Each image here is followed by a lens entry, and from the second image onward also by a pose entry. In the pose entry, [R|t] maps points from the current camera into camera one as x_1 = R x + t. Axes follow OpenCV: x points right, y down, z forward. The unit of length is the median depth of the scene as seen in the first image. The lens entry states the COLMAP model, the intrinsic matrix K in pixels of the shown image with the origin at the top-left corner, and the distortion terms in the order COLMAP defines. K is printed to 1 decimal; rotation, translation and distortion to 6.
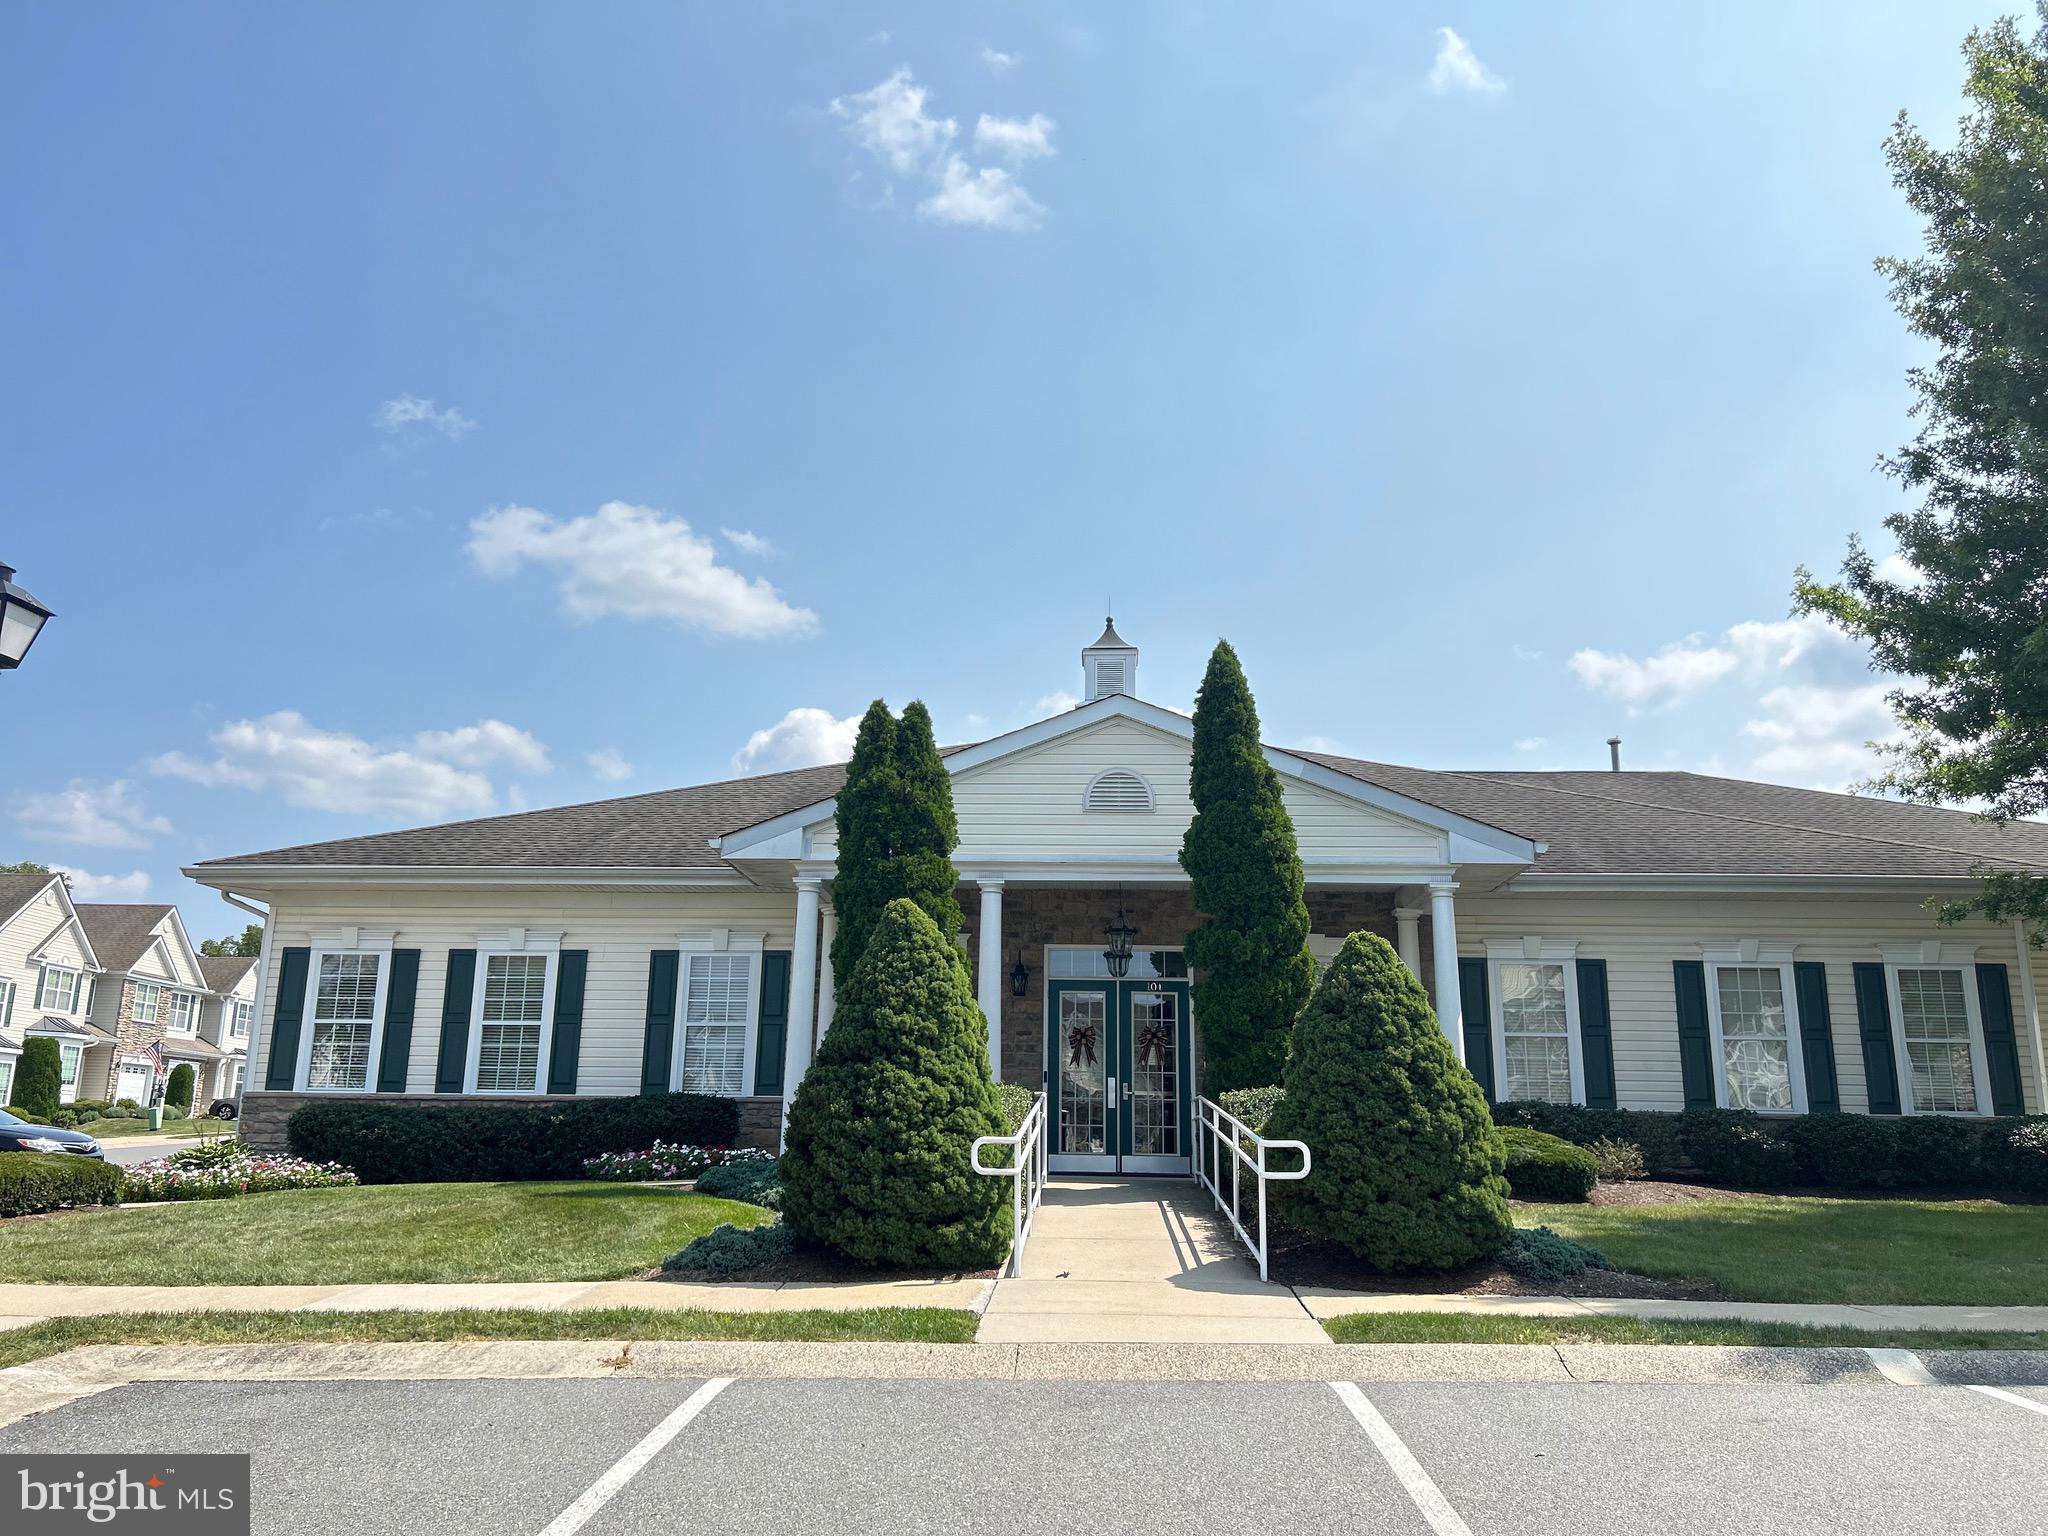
lens RADIAL K [[1553.0, 0, 1020.0], [0, 1553.0, 761.5], [0, 0, 1]] dist [0.049119, -0.024678]
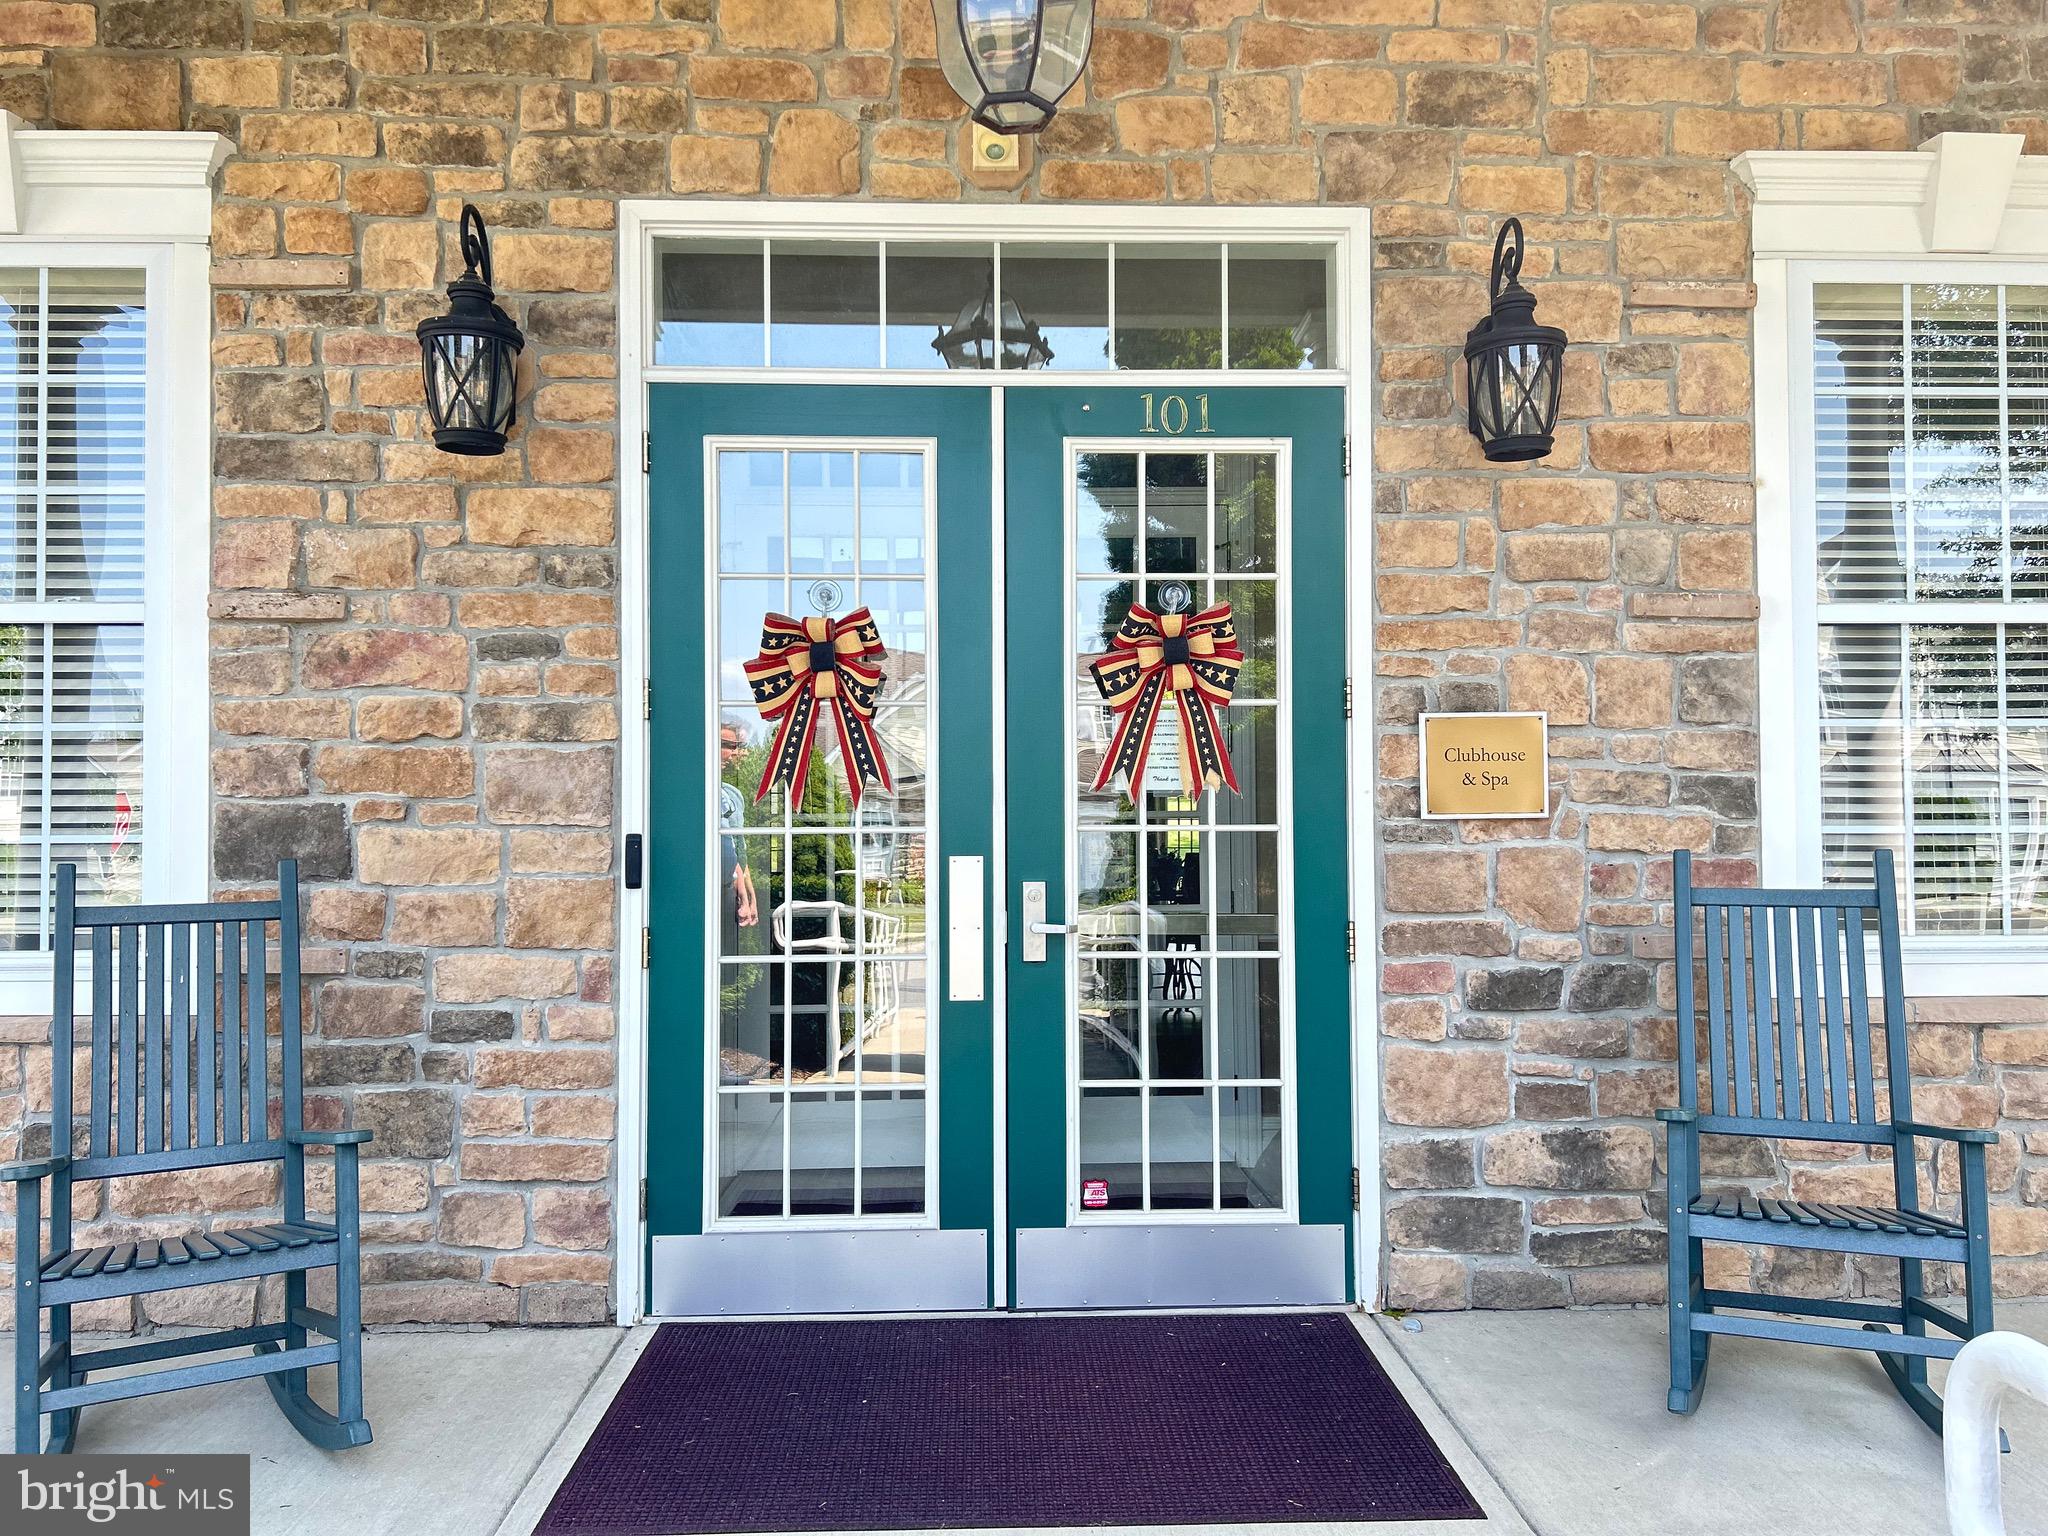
lens RADIAL K [[1553.0, 0, 1021.5], [0, 1553.0, 770.5], [0, 0, 1]] dist [0.049119, -0.024678]
pose [[0.994128, -0.015966, 0.107026, 0.044013], [-0.005987, 0.979426, 0.201716, 0.149551], [-0.108045, -0.201172, 0.973579, 0.796943]]
